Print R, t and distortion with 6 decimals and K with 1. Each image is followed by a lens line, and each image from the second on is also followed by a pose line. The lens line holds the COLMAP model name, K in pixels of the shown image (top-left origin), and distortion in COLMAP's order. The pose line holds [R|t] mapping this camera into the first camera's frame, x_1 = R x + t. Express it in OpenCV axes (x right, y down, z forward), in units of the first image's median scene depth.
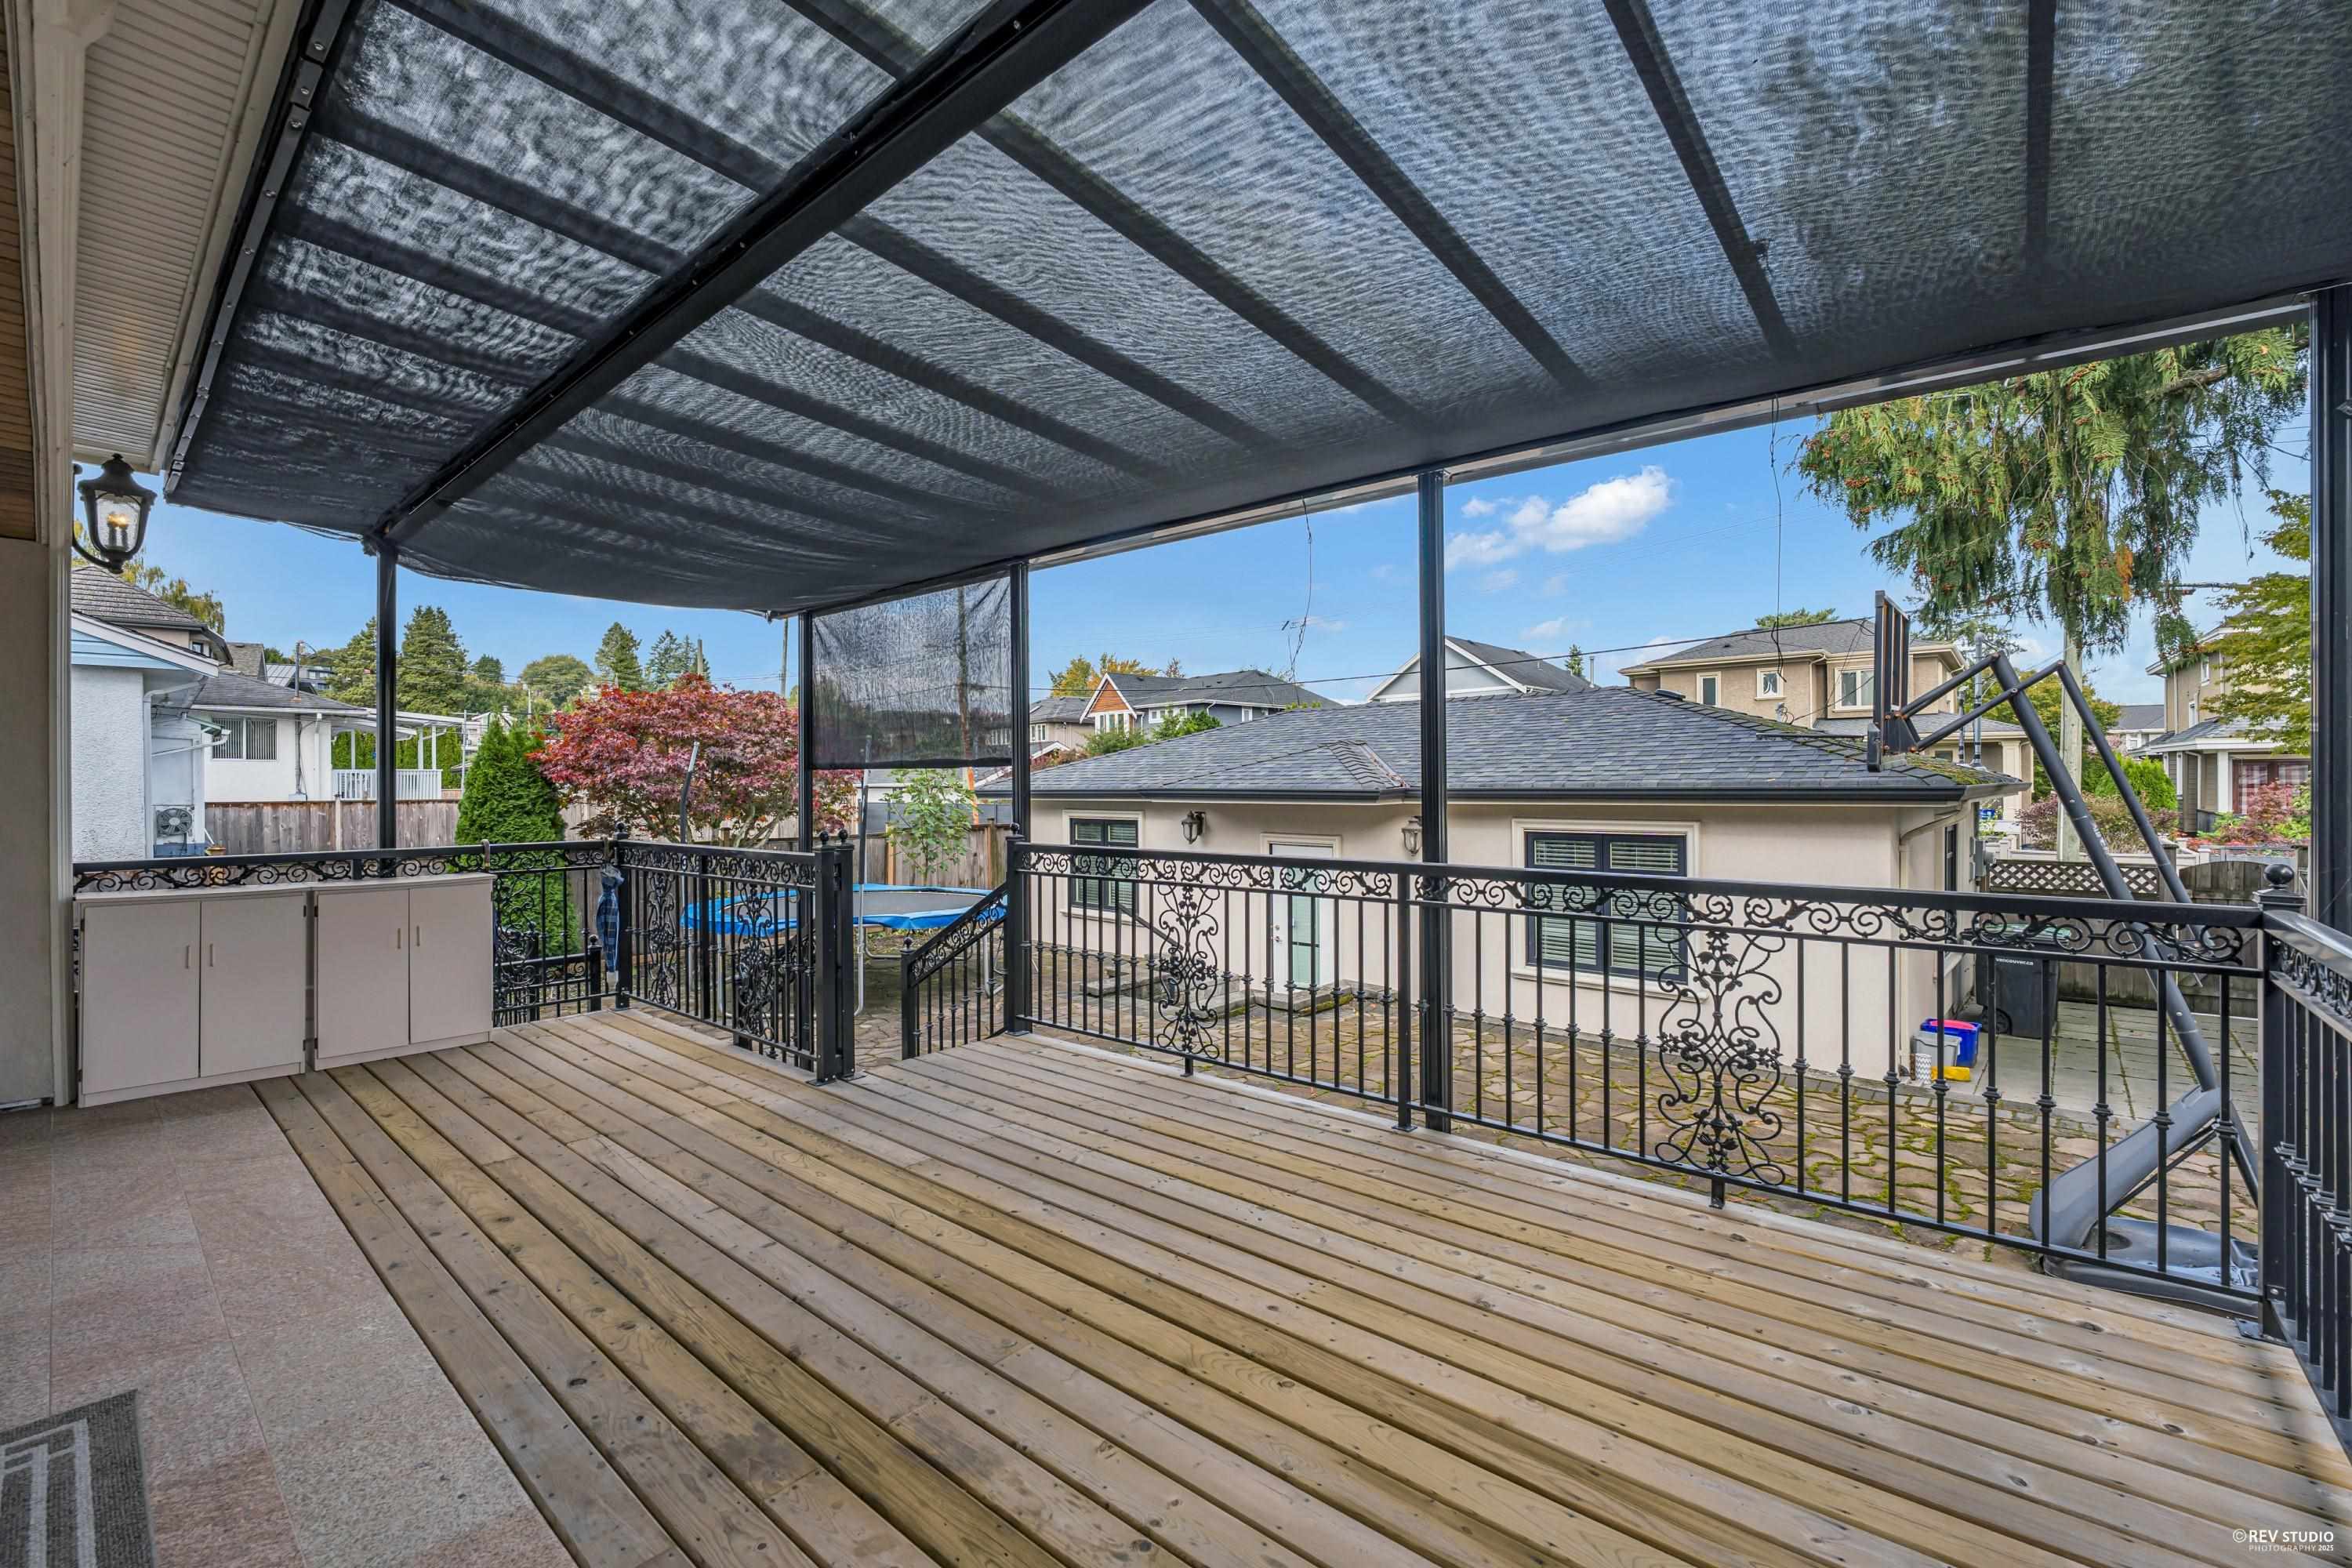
lens RADIAL K [[963.9, 0, 1165.4], [0, 963.9, 801.3], [0, 0, 1]] dist [-0.014525, -0.000196]
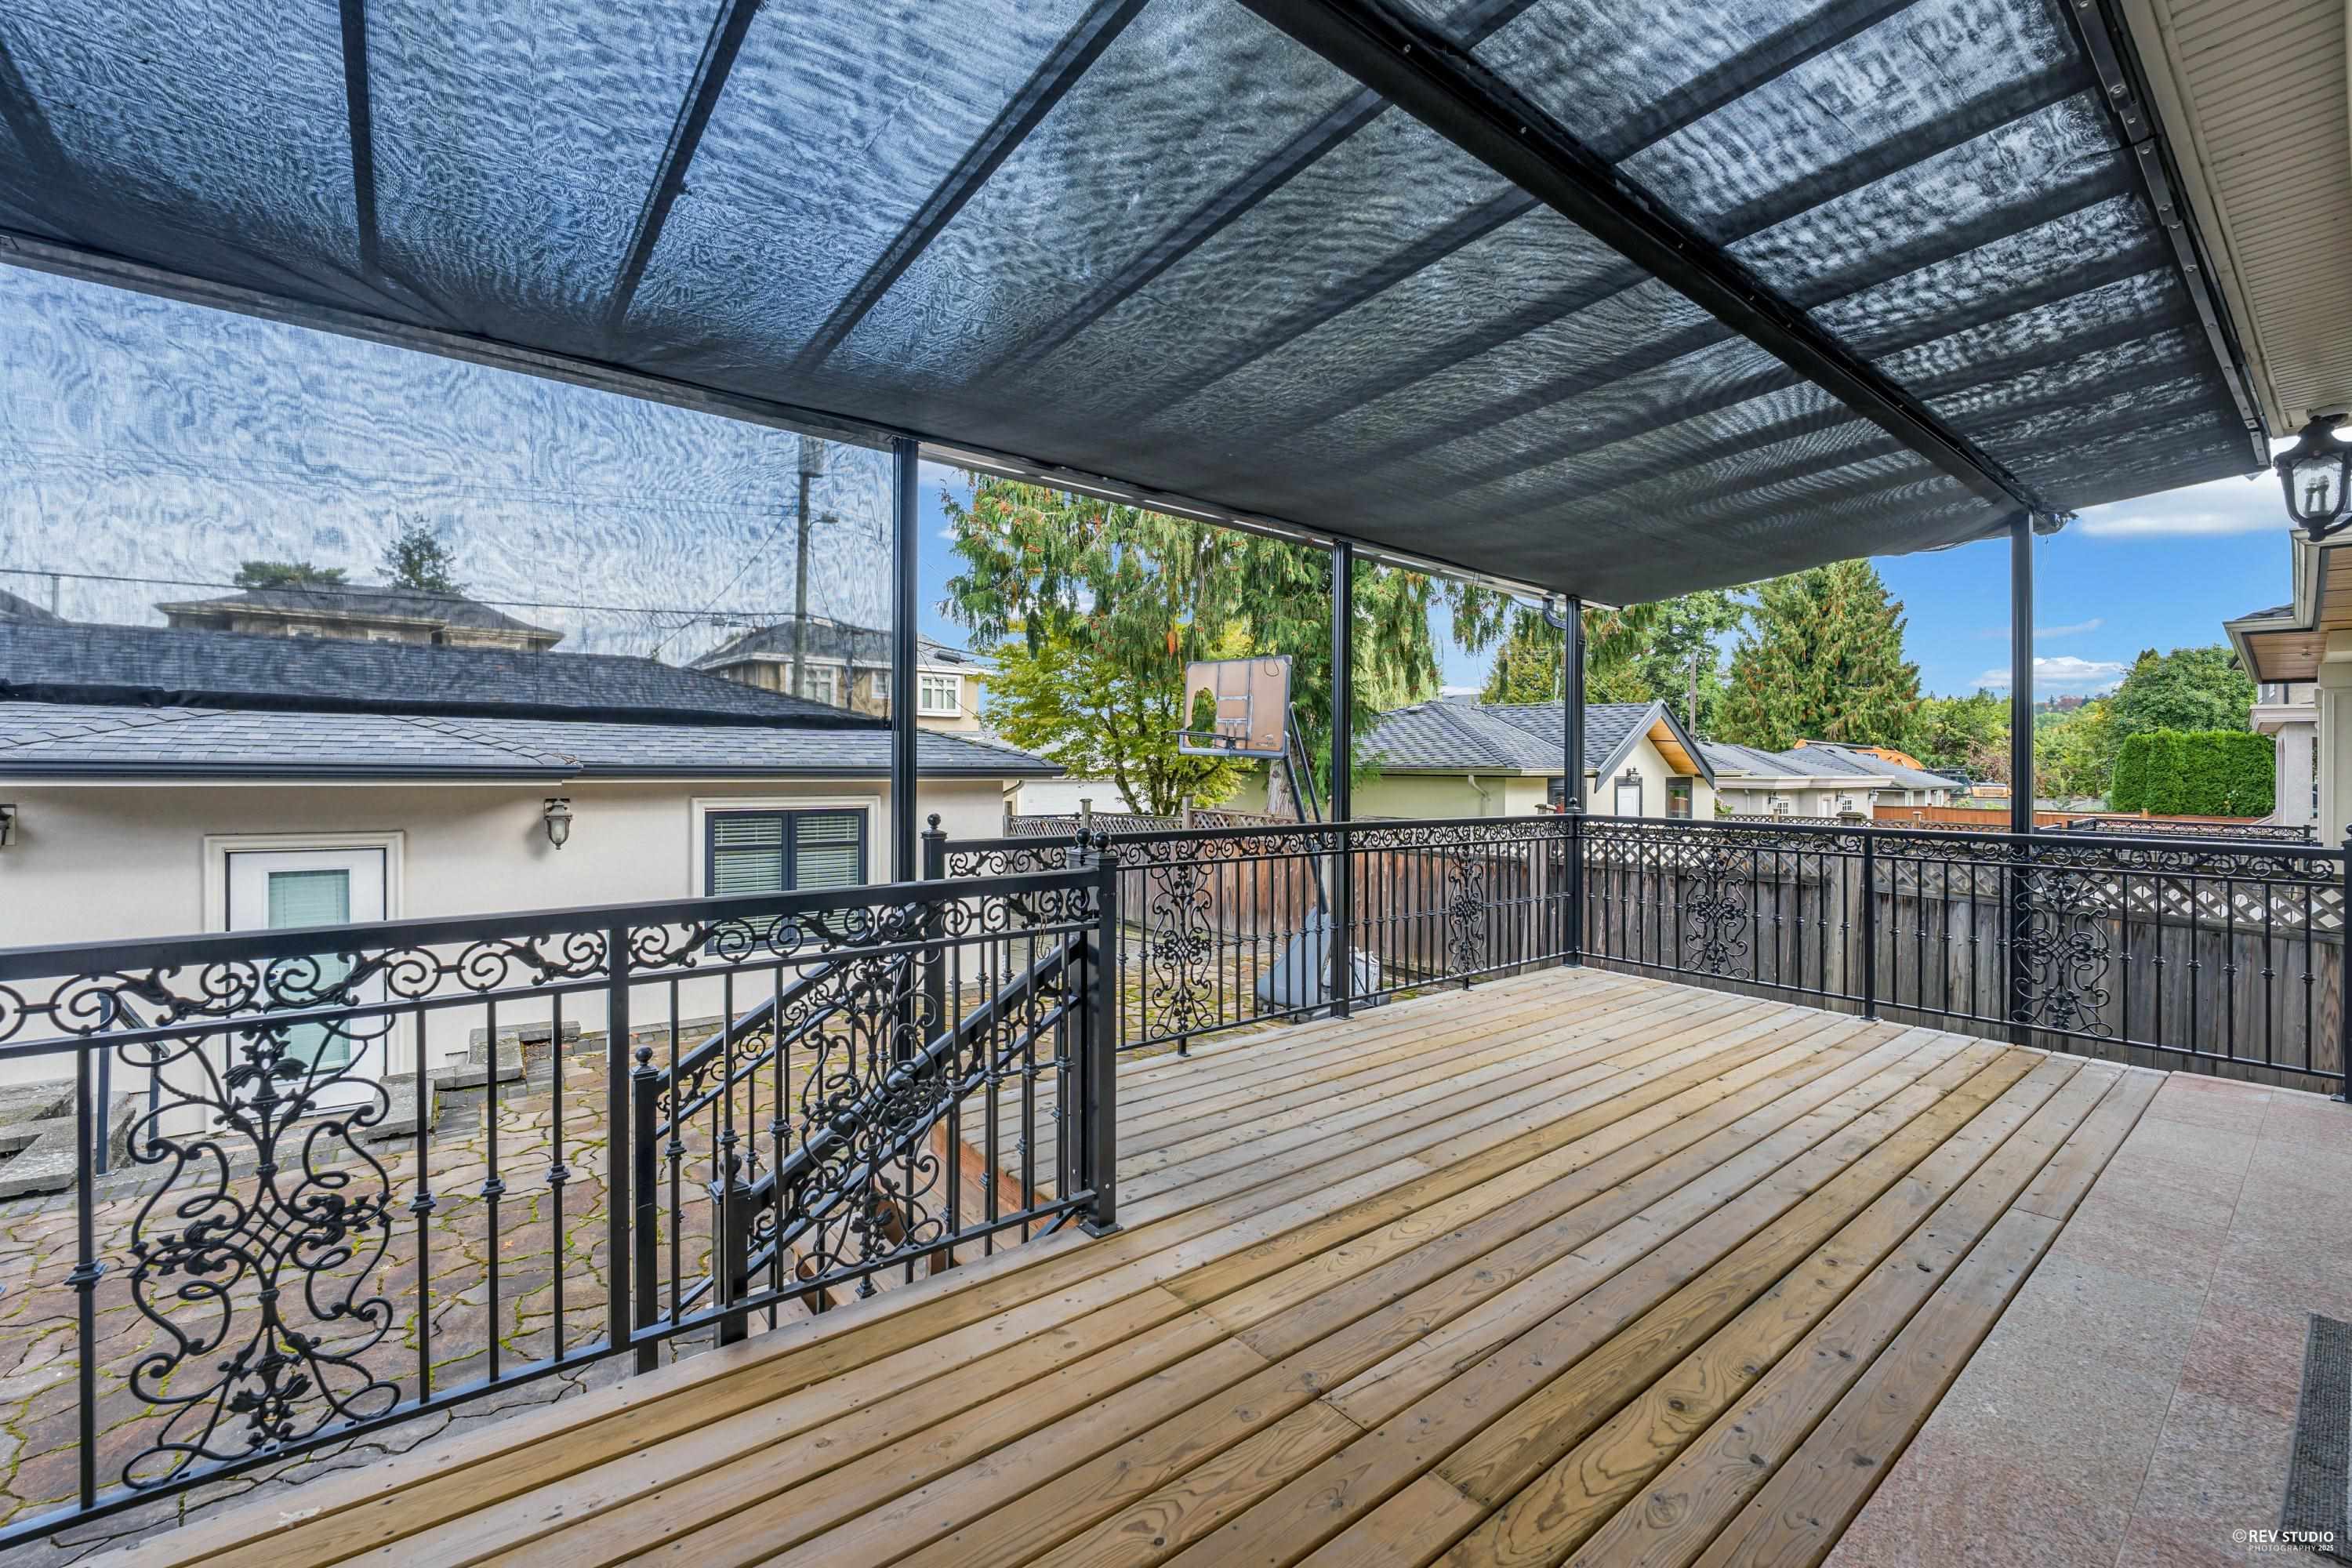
lens RADIAL K [[963.9, 0, 1164.7], [0, 963.9, 773.2], [0, 0, 1]] dist [-0.014525, -0.000196]
pose [[0.205797, -0.002207, 0.978592, -0.683149], [0.006063, 0.999981, 0.000980, -0.005875], [-0.978576, 0.005731, 0.205806, 0.581631]]
